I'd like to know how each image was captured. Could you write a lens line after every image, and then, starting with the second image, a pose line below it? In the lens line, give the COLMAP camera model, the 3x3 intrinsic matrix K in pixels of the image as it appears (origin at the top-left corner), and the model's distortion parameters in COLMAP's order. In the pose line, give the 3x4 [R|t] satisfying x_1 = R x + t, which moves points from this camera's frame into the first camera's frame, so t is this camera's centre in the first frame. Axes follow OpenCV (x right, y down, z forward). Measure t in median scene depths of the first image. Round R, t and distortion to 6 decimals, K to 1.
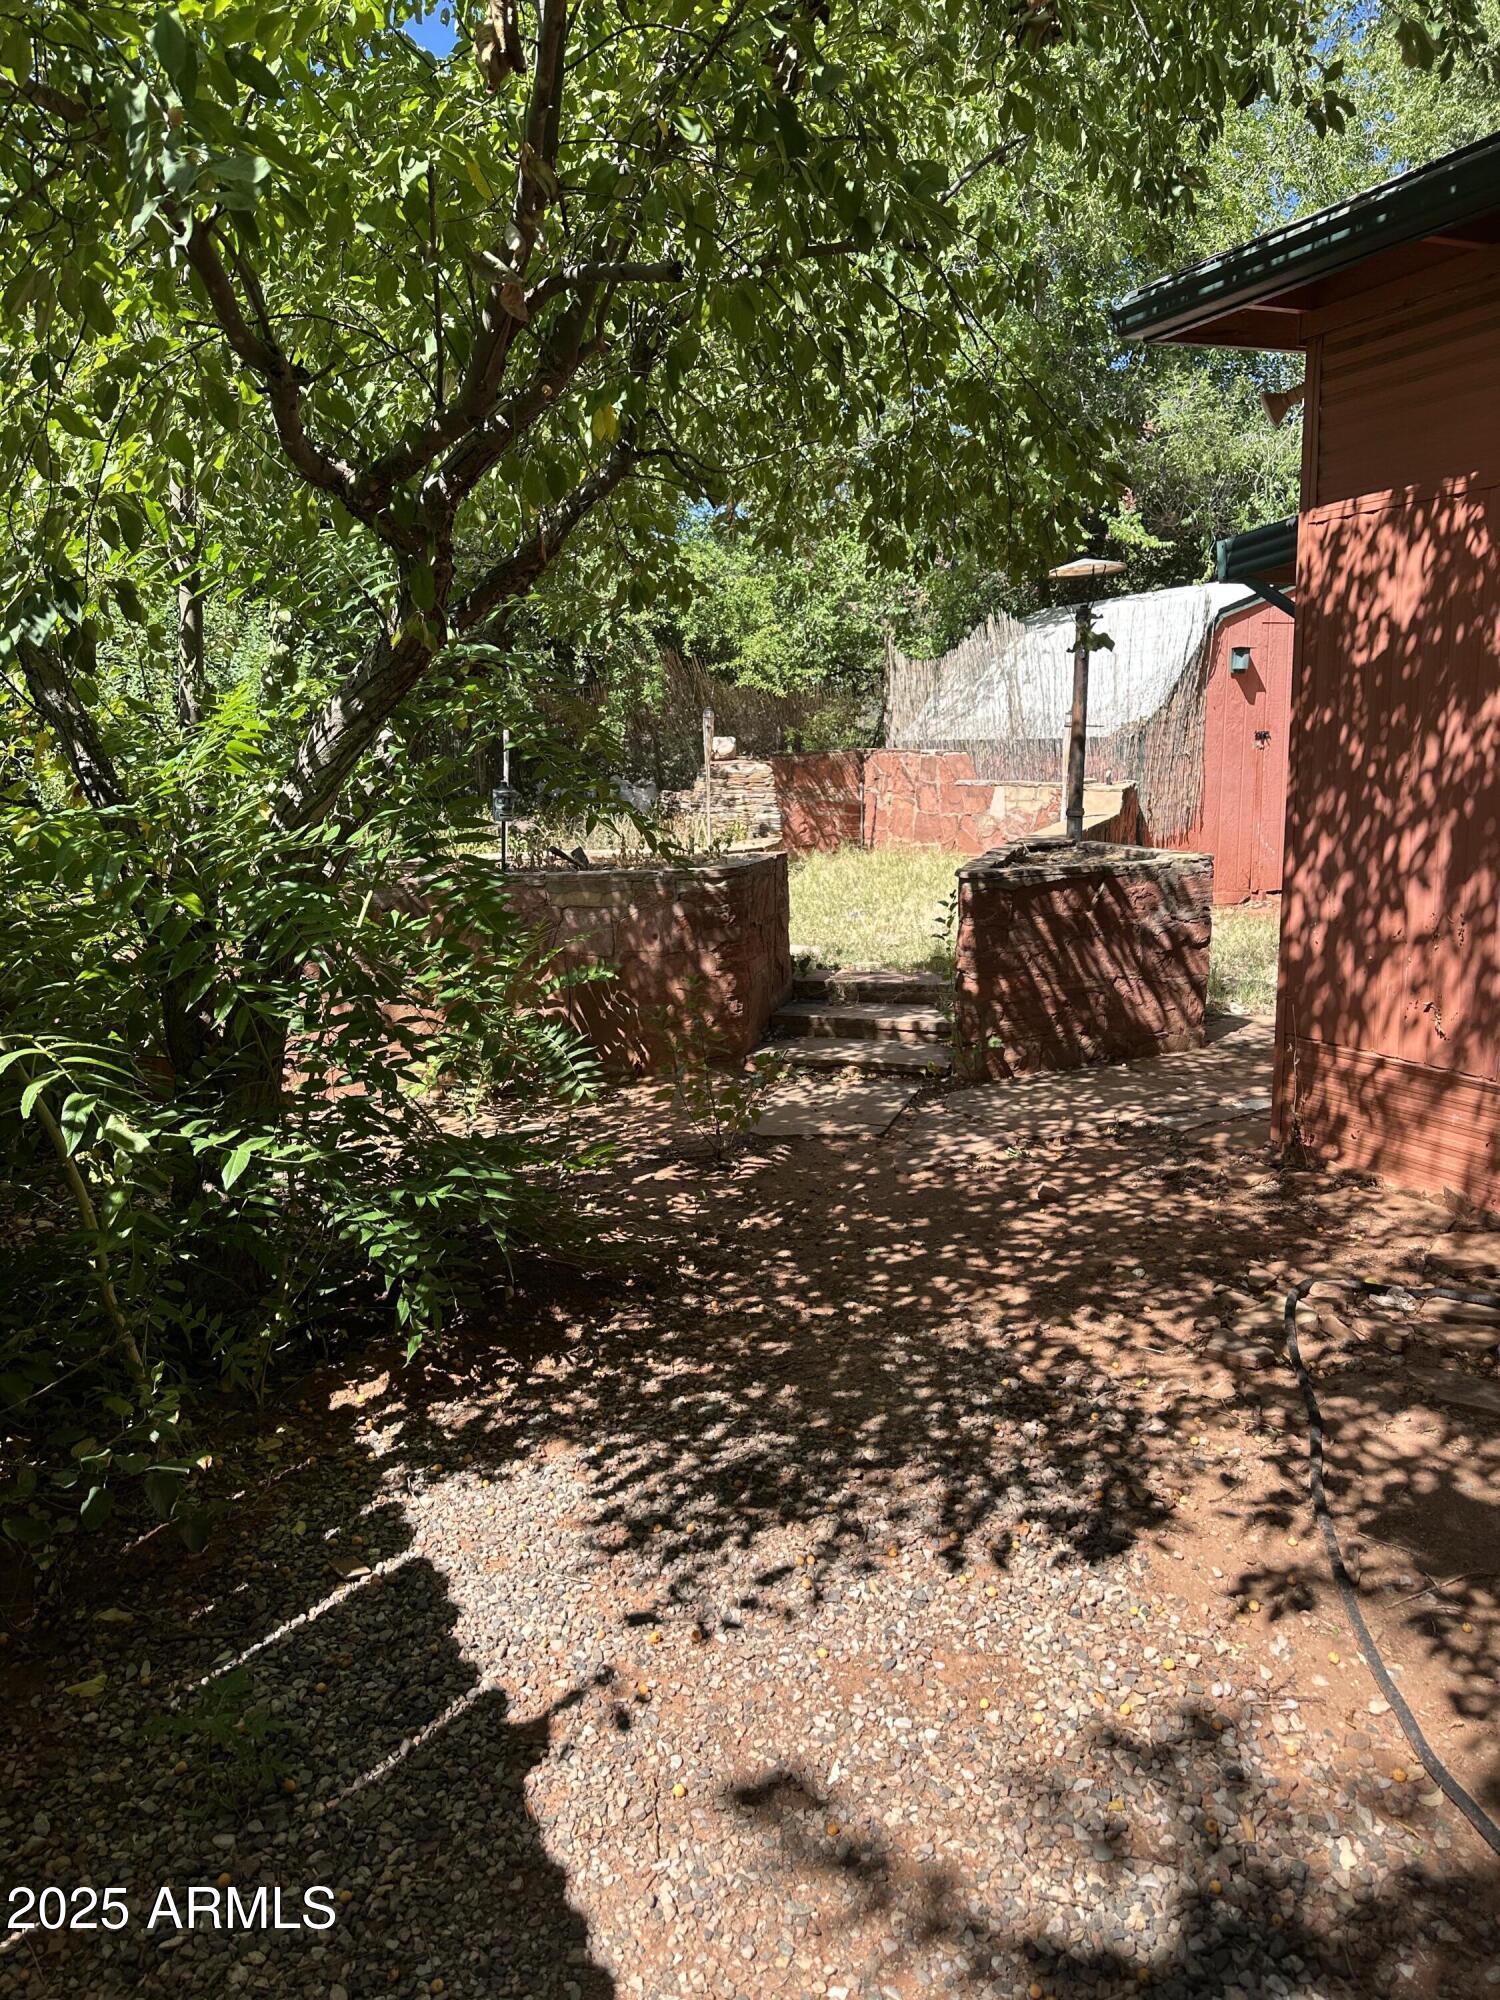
lens RADIAL K [[1406.2, 0, 713.6], [0, 1406.2, 1013.1], [0, 0, 1]] dist [0.057123, -0.012223]
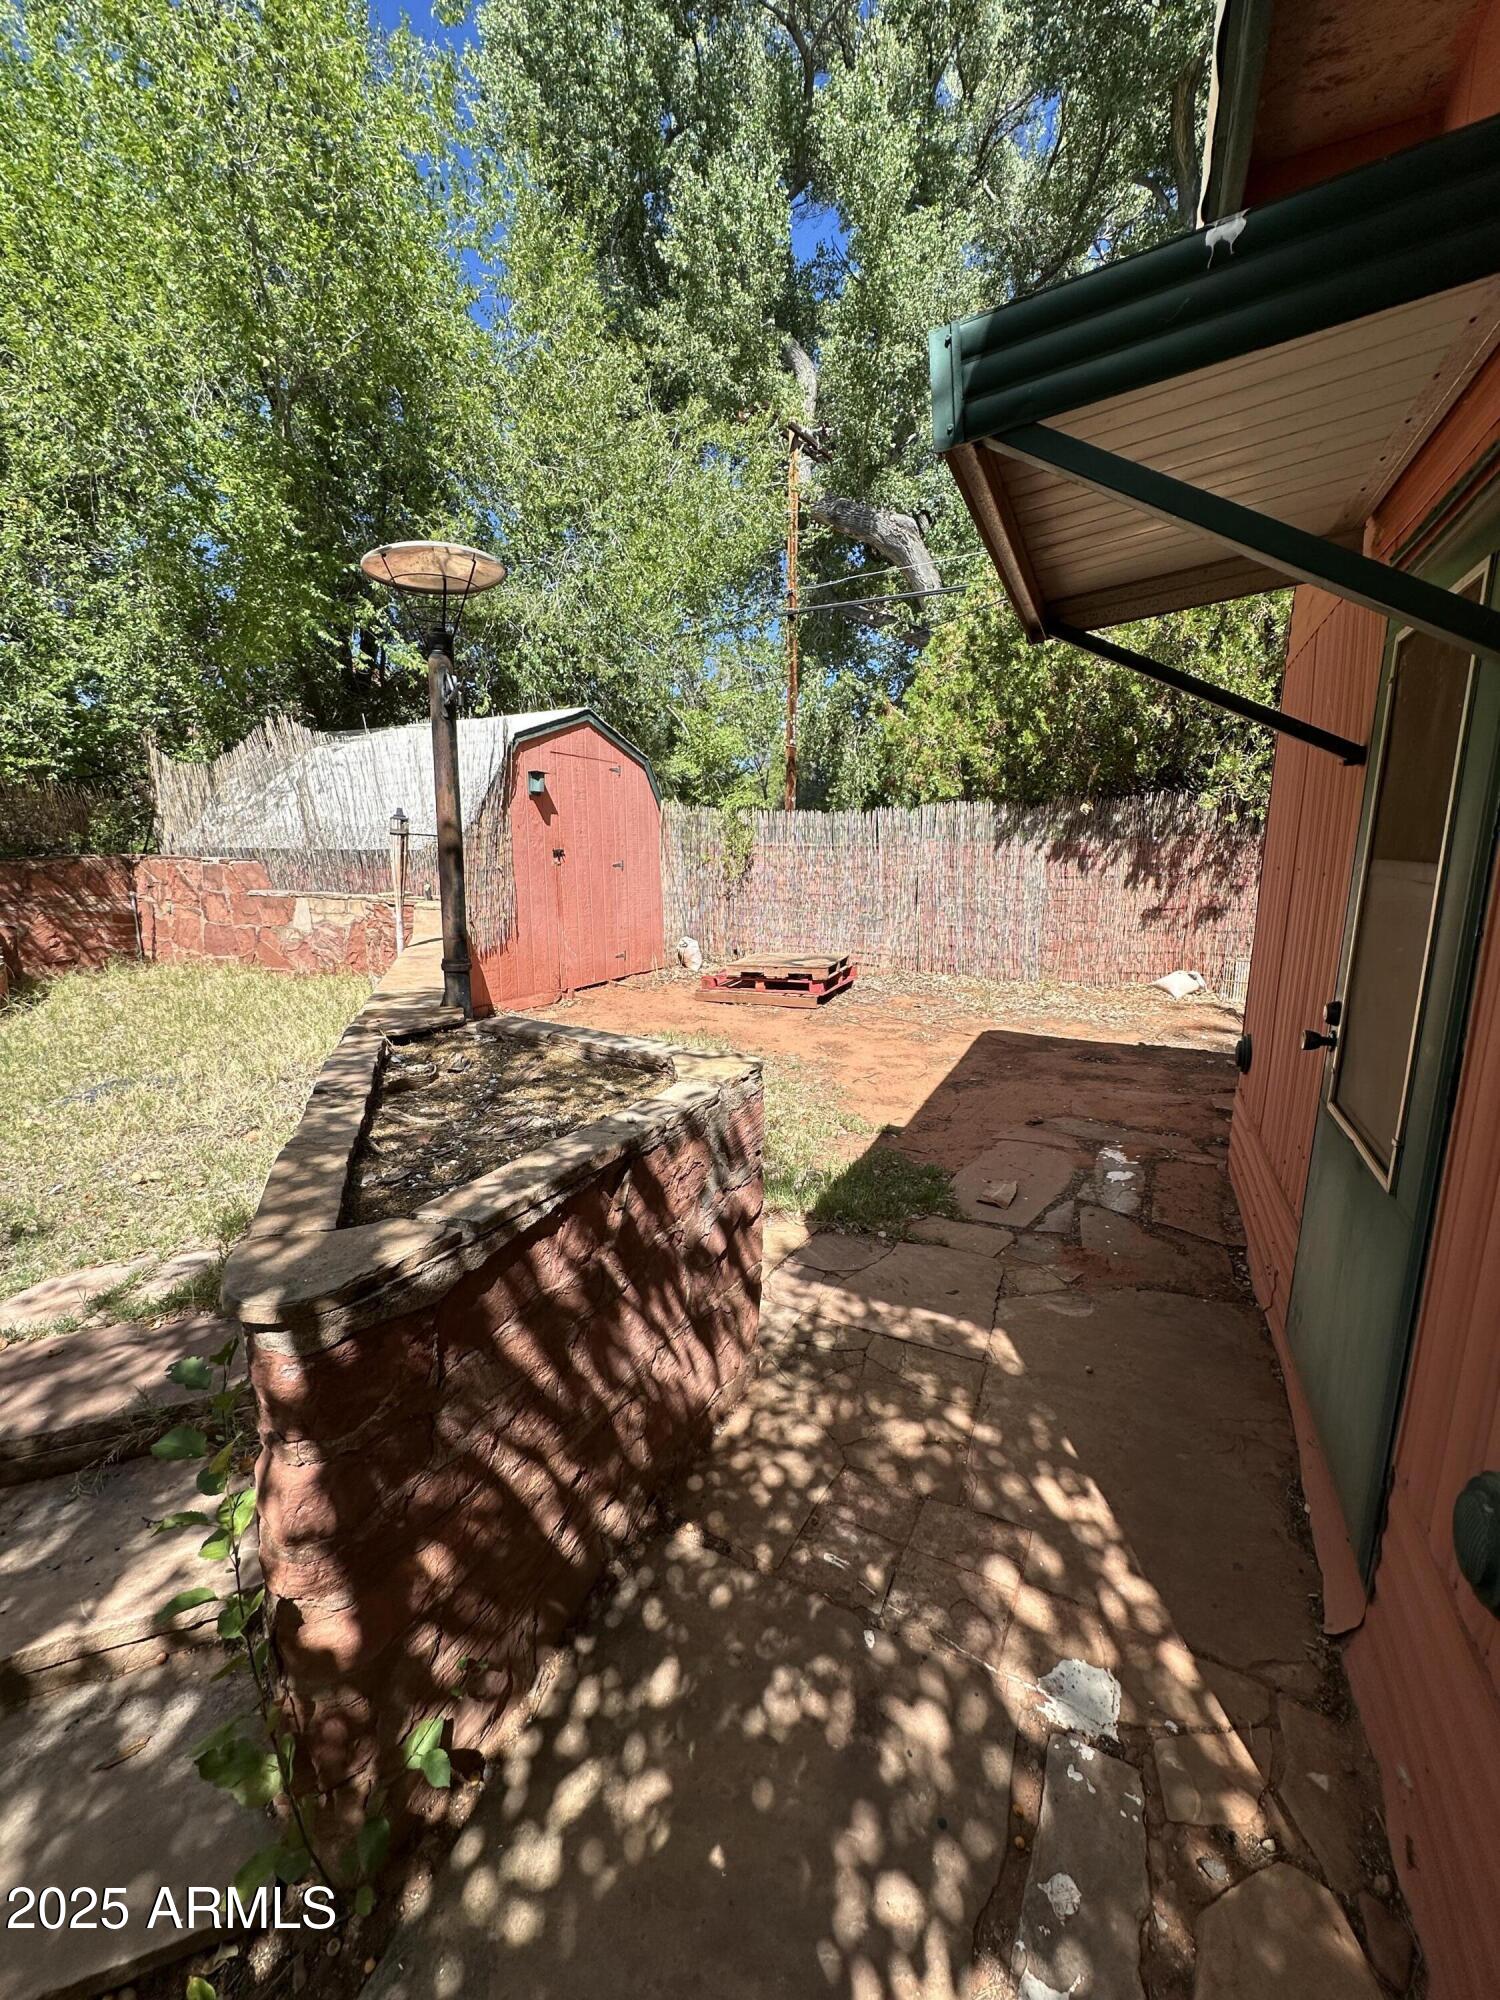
lens RADIAL K [[800.5, 0, 754.0], [0, 800.5, 999.2], [0, 0, 1]] dist [-0.005398, 0.000673]
pose [[0.752666, -0.092619, 0.651856, 0.142420], [0.100936, 0.994585, 0.024769, -0.142935], [-0.650620, 0.047153, 0.757938, 0.750835]]
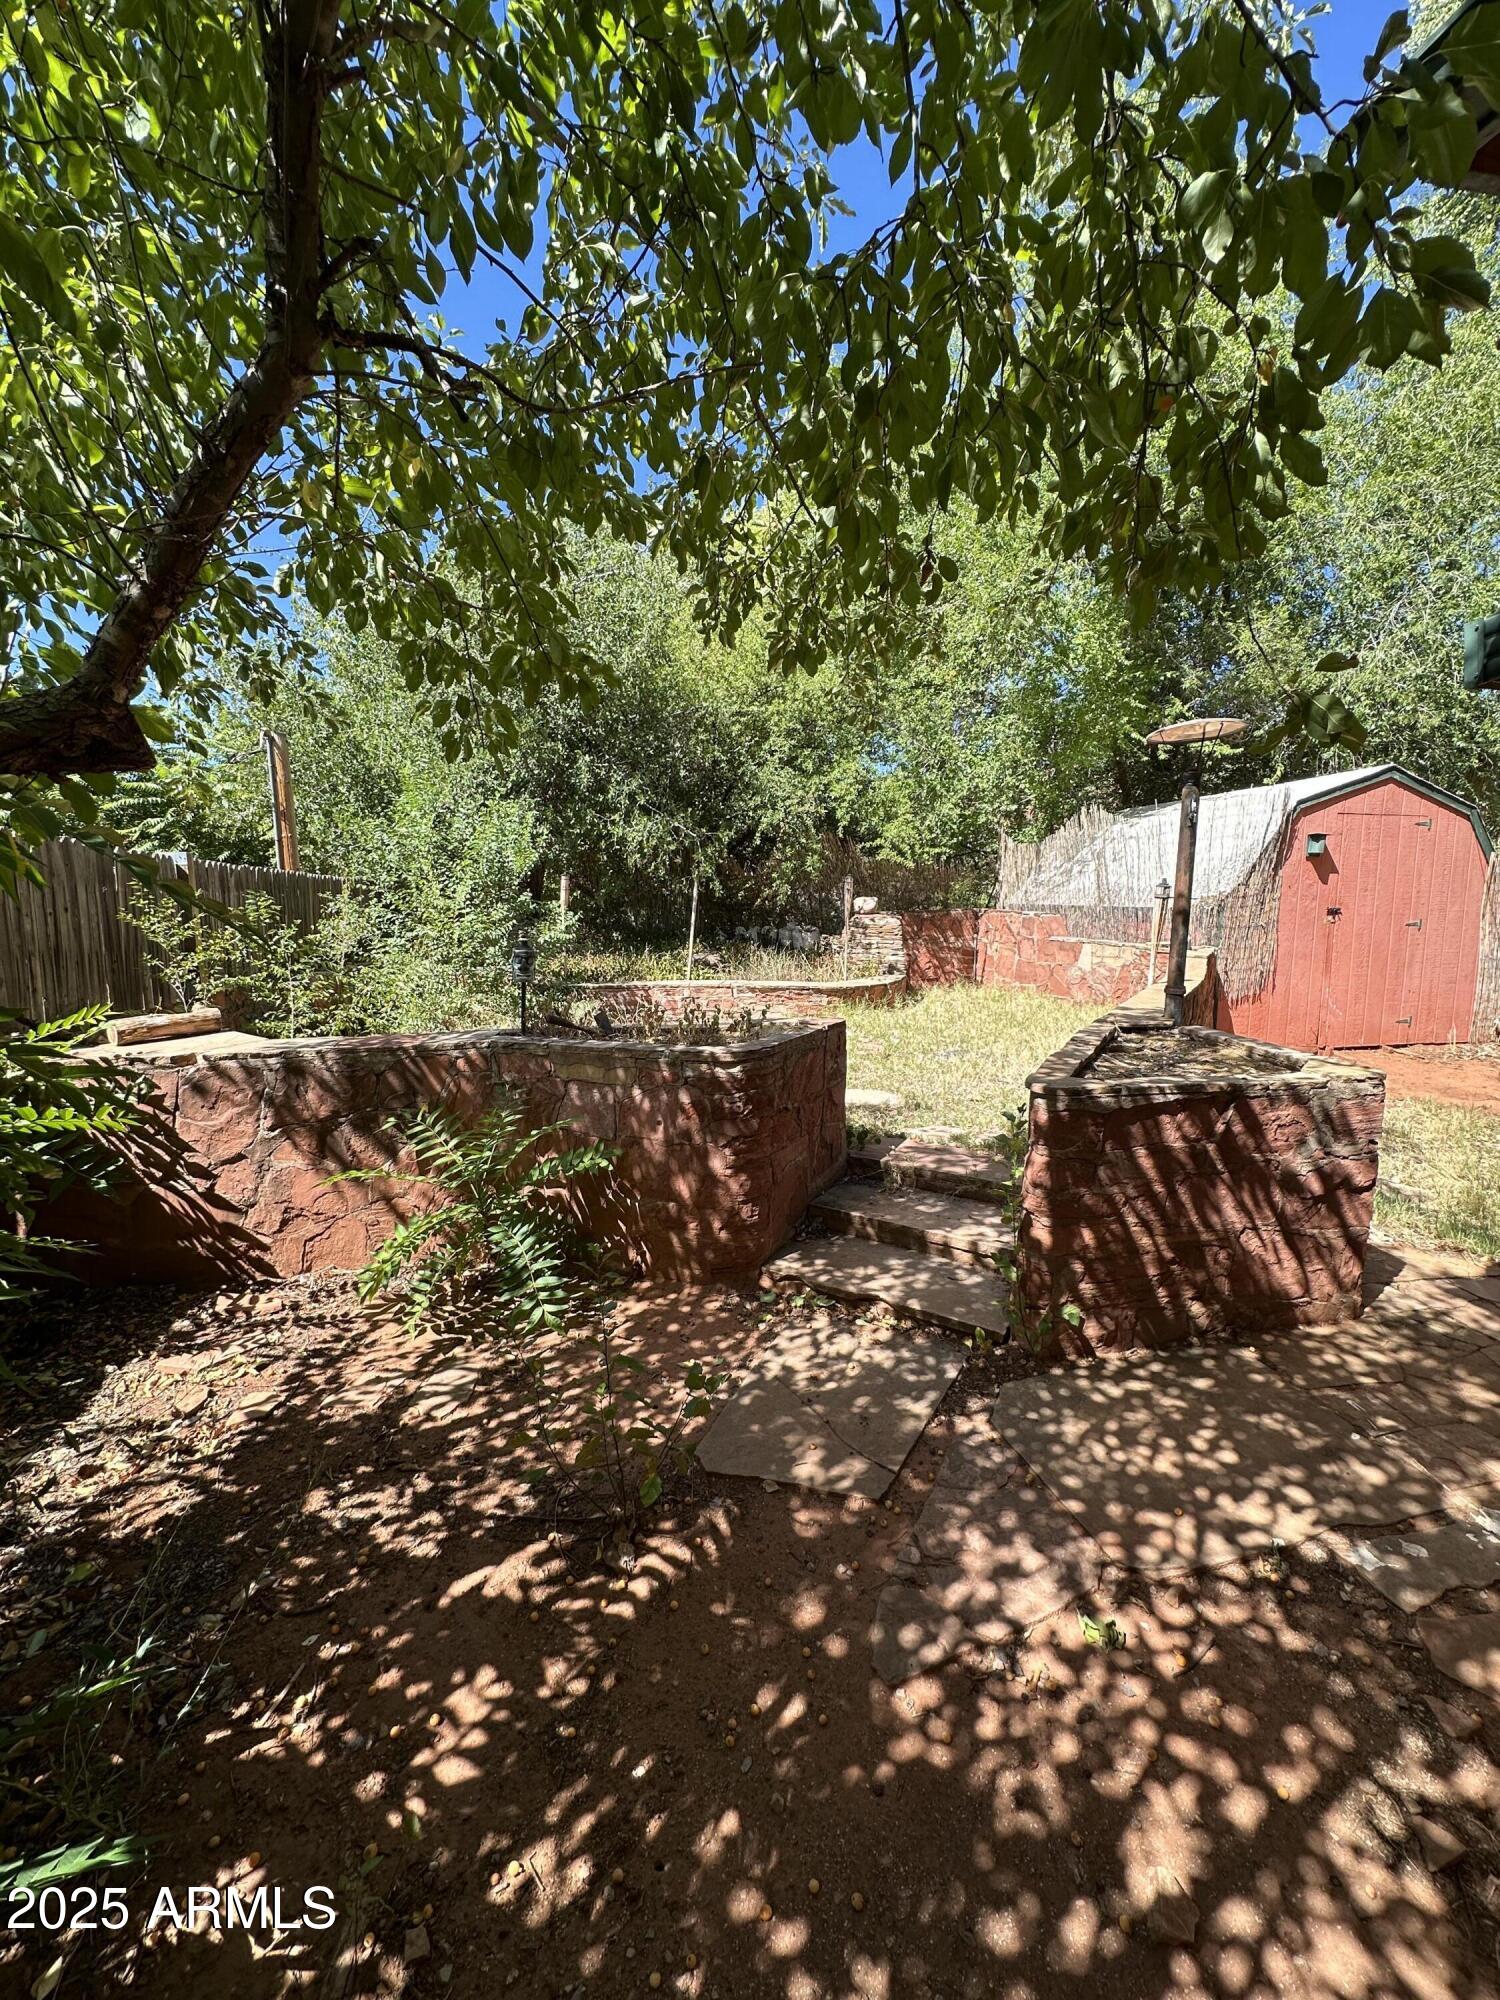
lens RADIAL K [[800.5, 0, 739.8], [0, 800.5, 993.5], [0, 0, 1]] dist [-0.005398, 0.000673]
pose [[0.977601, 0.053564, -0.203535, 0.098795], [-0.067629, 0.995733, -0.062784, -0.102904], [0.199303, 0.075143, 0.977053, 0.506466]]
